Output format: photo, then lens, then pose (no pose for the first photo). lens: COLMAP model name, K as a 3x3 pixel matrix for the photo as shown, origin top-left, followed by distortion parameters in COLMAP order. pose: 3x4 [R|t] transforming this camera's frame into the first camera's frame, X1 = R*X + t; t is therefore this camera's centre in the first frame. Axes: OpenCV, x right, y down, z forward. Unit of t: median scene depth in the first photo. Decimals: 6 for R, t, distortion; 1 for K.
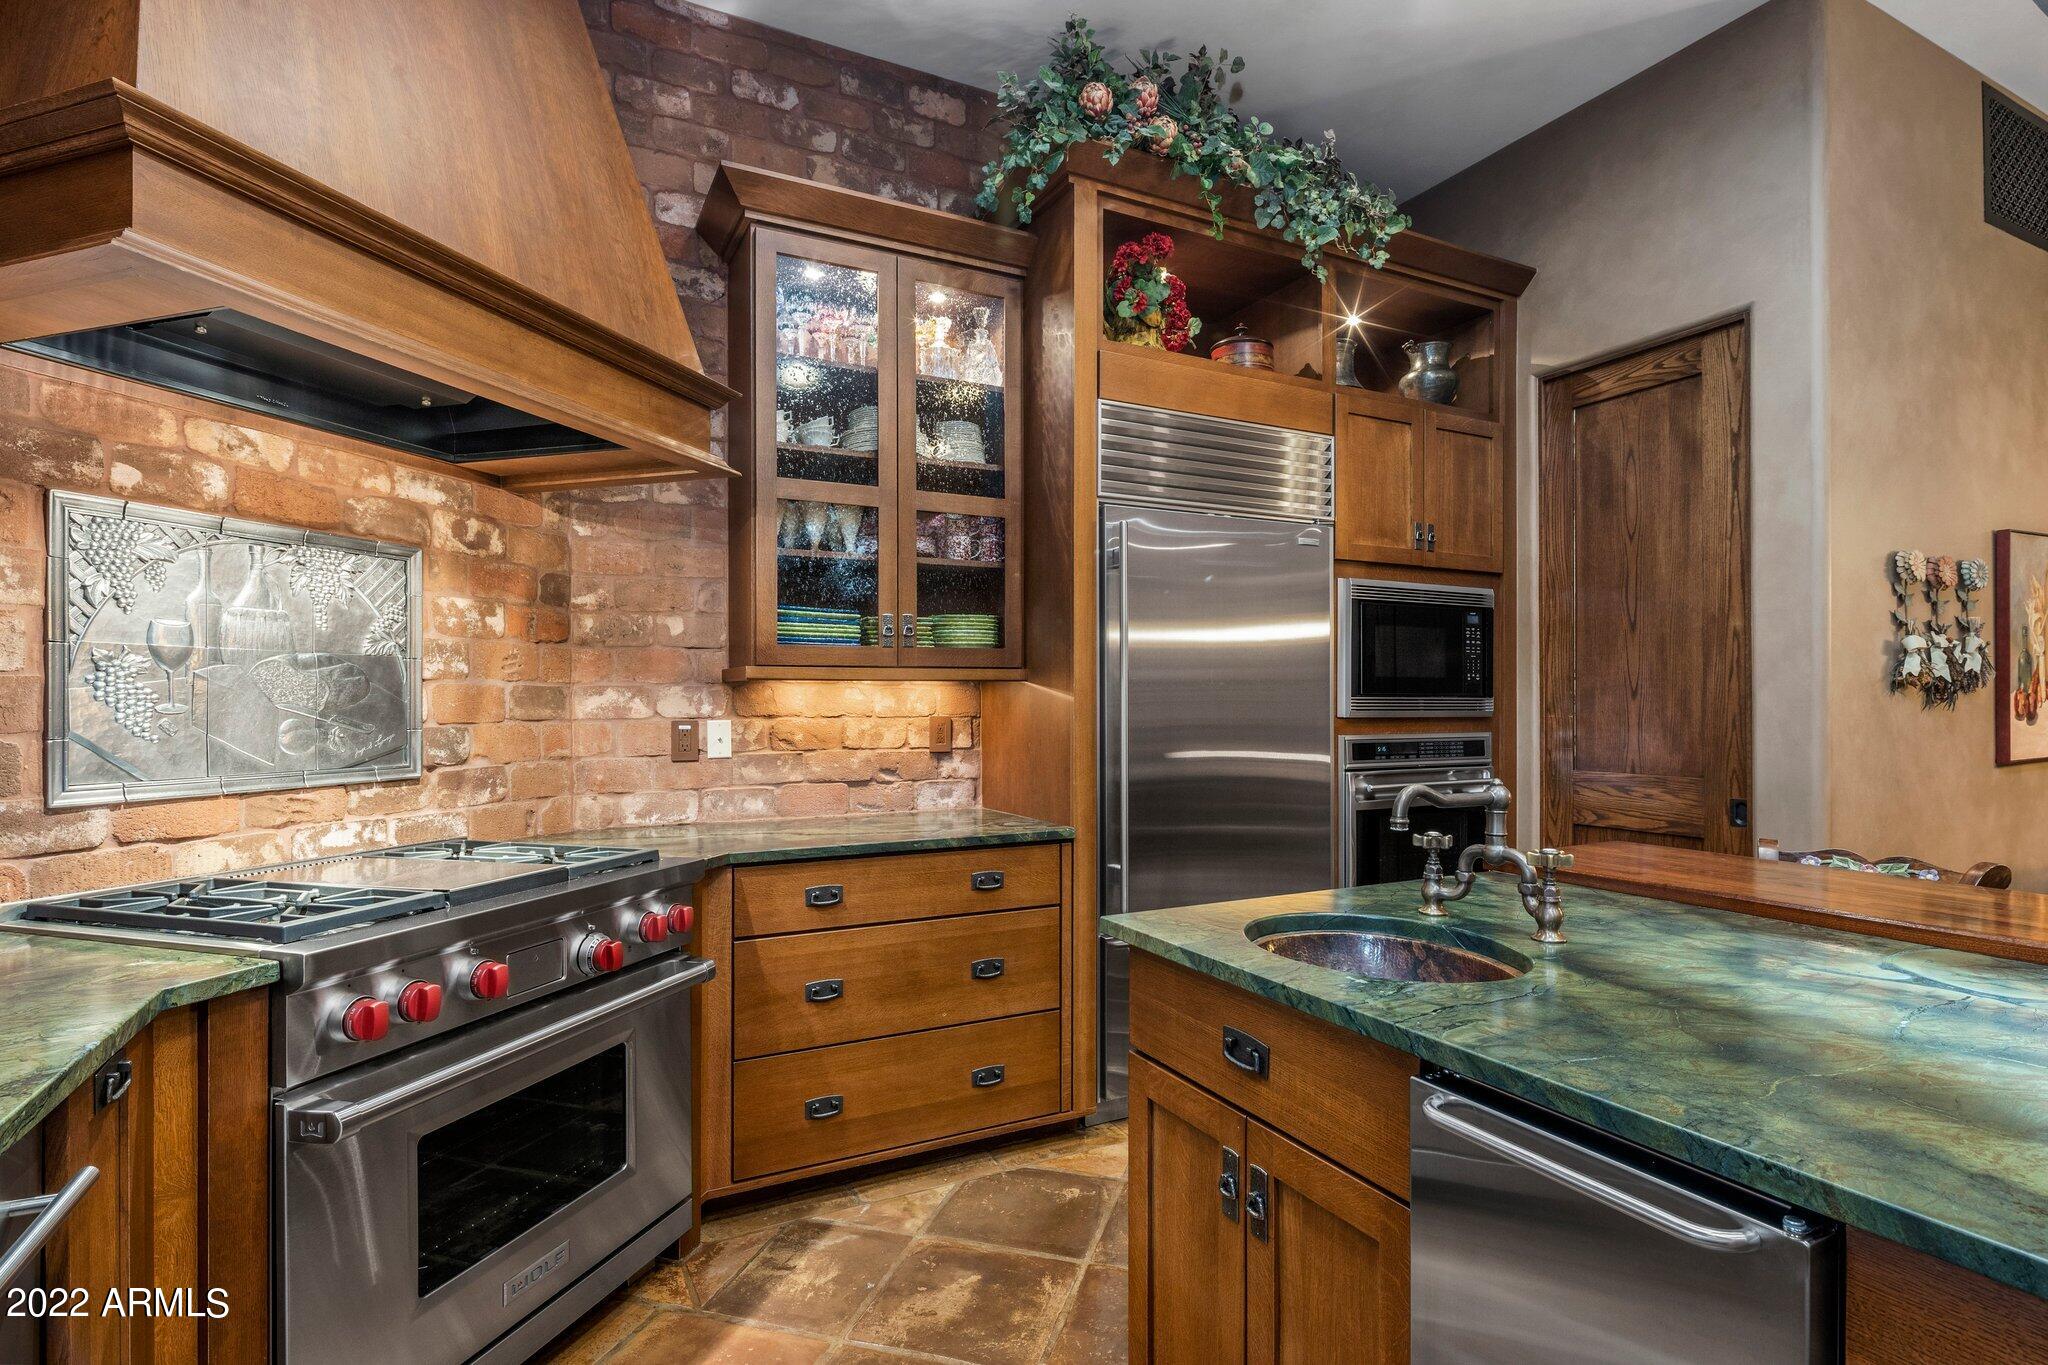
lens RADIAL K [[1019.5, 0, 1027.5], [0, 1019.5, 694.5], [0, 0, 1]] dist [0.008901, 0.000230]
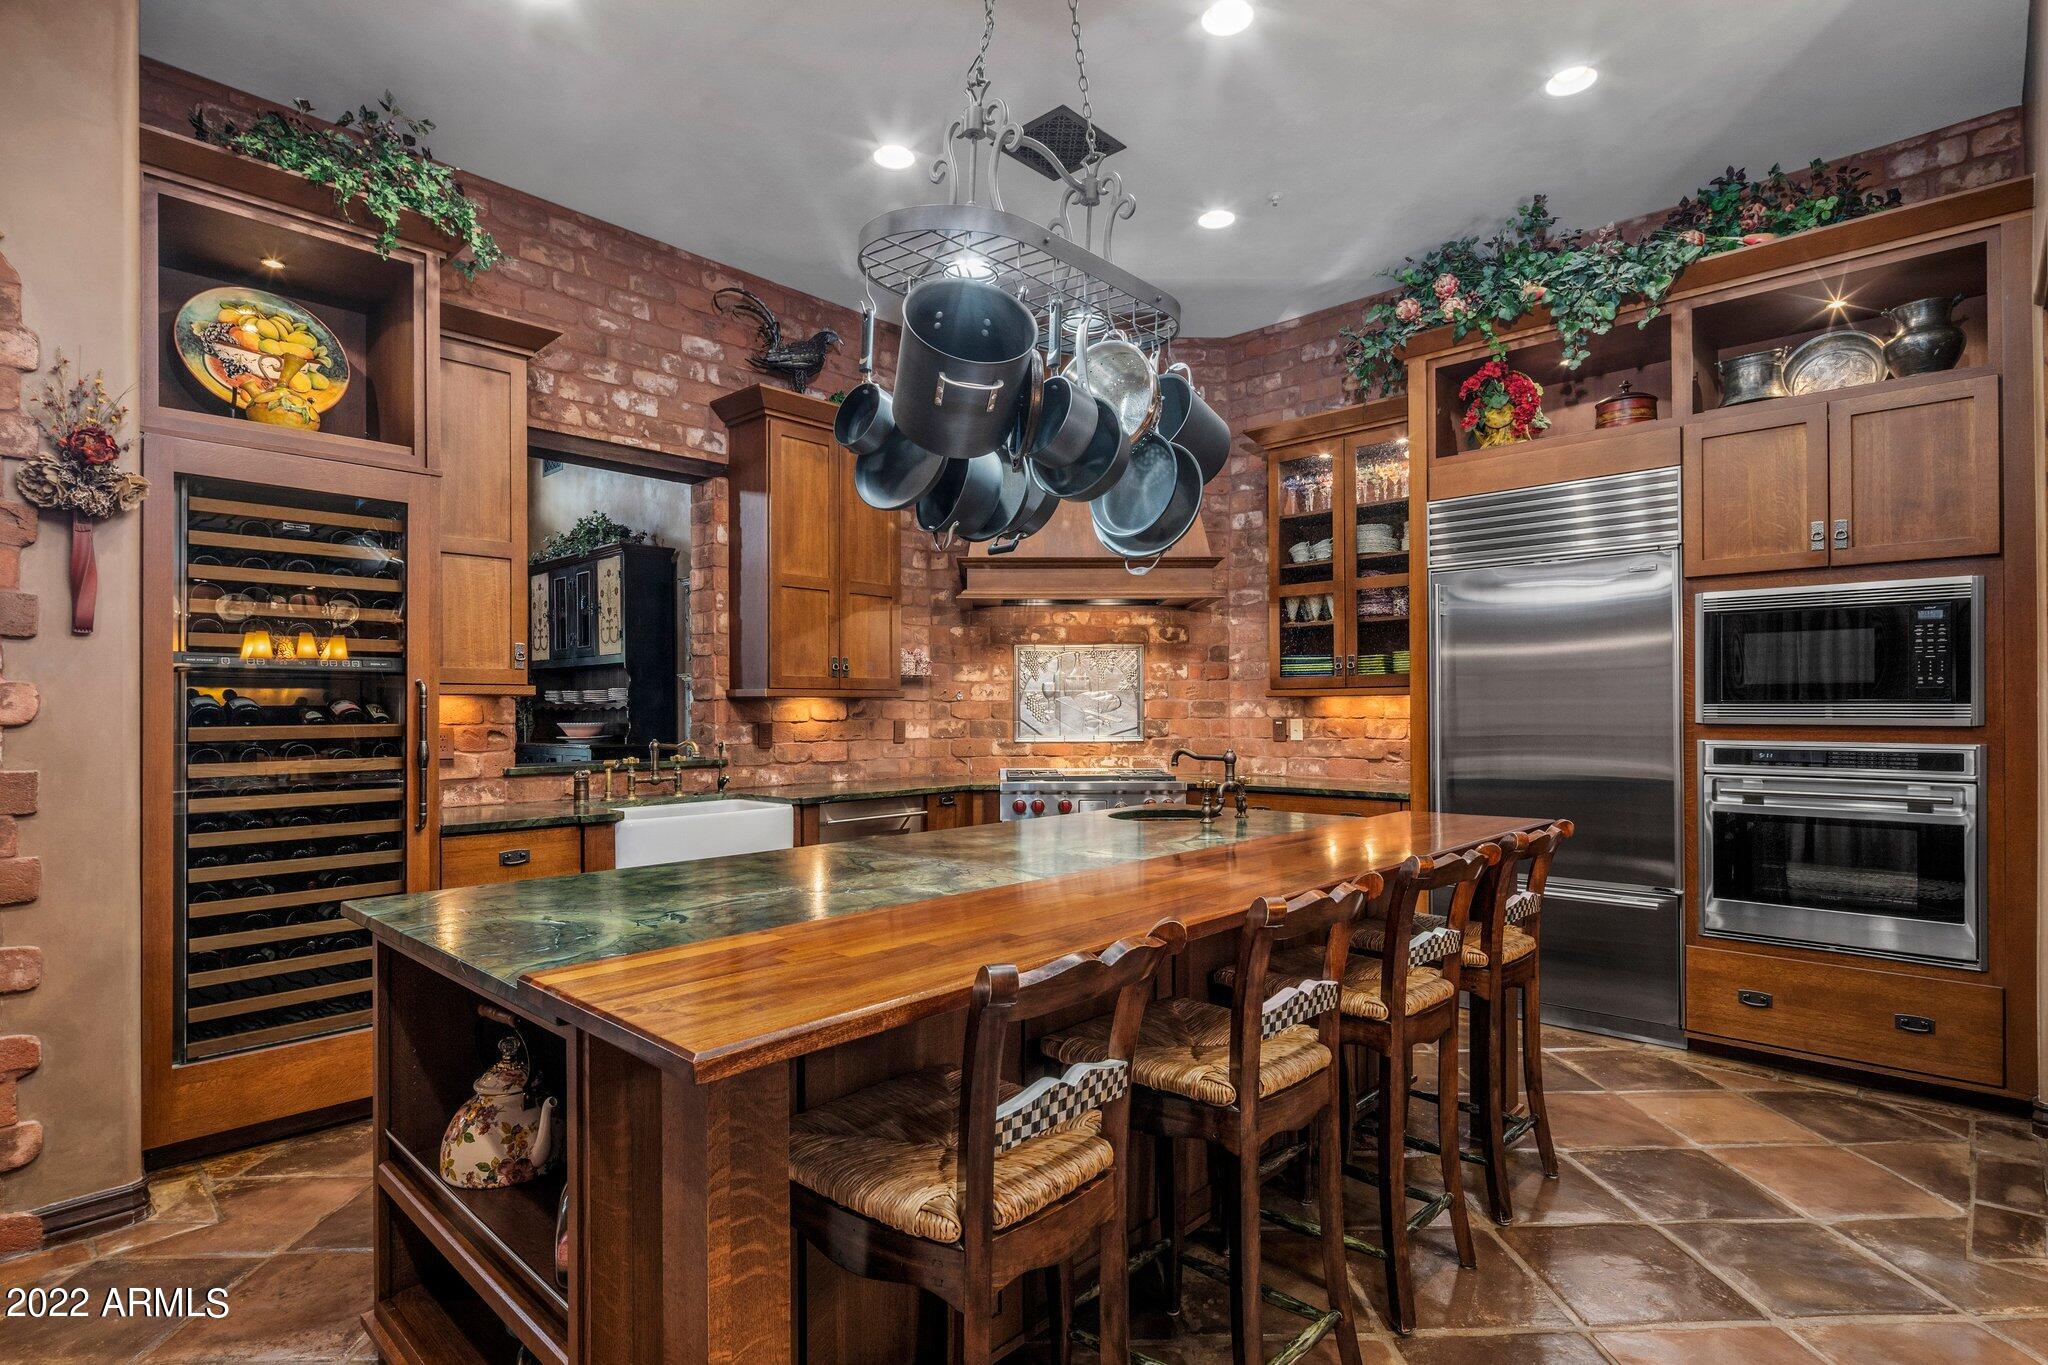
lens RADIAL K [[1019.5, 0, 1026.9], [0, 1019.5, 695.2], [0, 0, 1]] dist [0.008901, 0.000230]
pose [[0.332816, -0.012059, -0.942915, 1.268842], [0.010974, 0.999900, -0.008914, -0.006029], [0.942928, -0.007381, 0.332915, -0.030980]]
